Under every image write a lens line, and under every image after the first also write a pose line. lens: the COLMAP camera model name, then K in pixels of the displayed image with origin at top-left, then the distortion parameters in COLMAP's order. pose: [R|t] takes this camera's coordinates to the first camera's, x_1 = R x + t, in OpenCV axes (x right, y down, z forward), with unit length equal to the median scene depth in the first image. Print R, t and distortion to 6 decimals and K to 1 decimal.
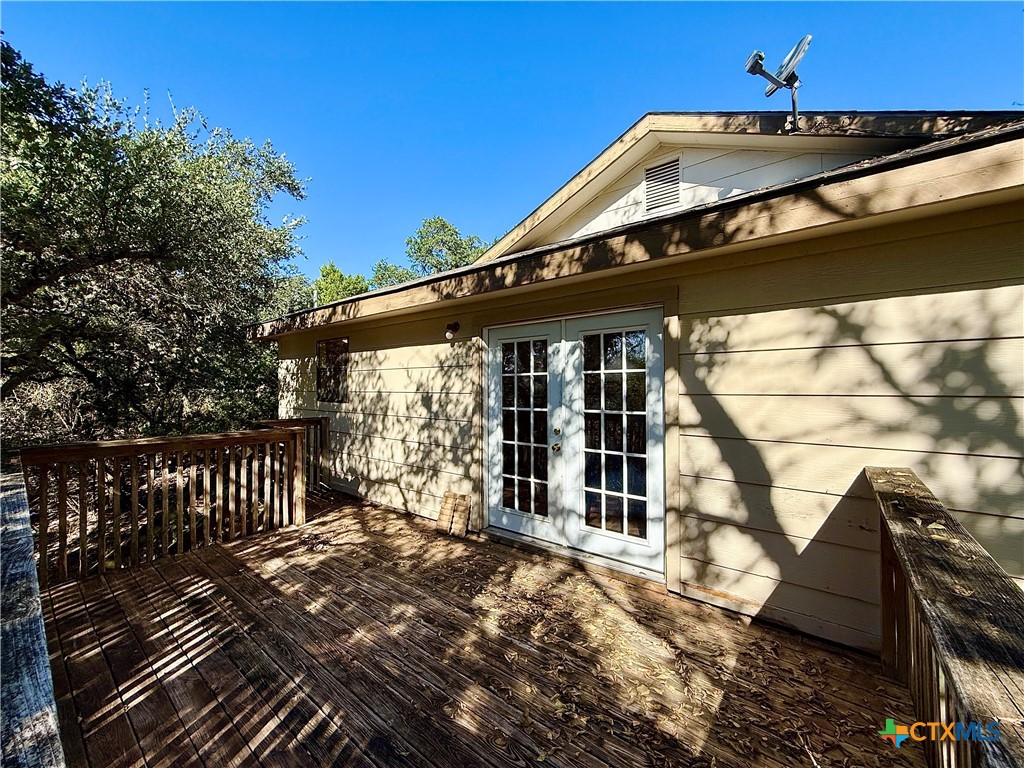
lens RADIAL K [[407.8, 0, 511.7], [0, 407.8, 386.1], [0, 0, 1]] dist [0.016742, -0.000074]
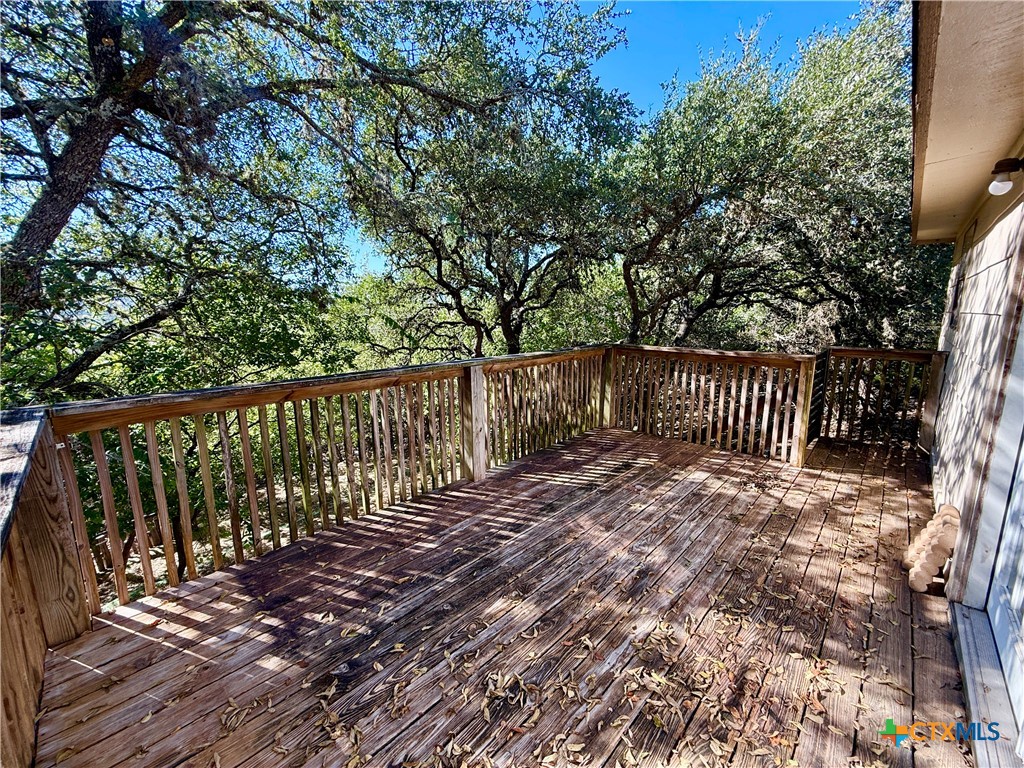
lens RADIAL K [[407.8, 0, 511.7], [0, 407.8, 386.1], [0, 0, 1]] dist [0.016742, -0.000074]
pose [[-0.084362, 0.177478, -0.980502, 0.454039], [0.007528, 0.984095, 0.177481, 0.009306], [0.996407, 0.007591, -0.084356, 0.577714]]
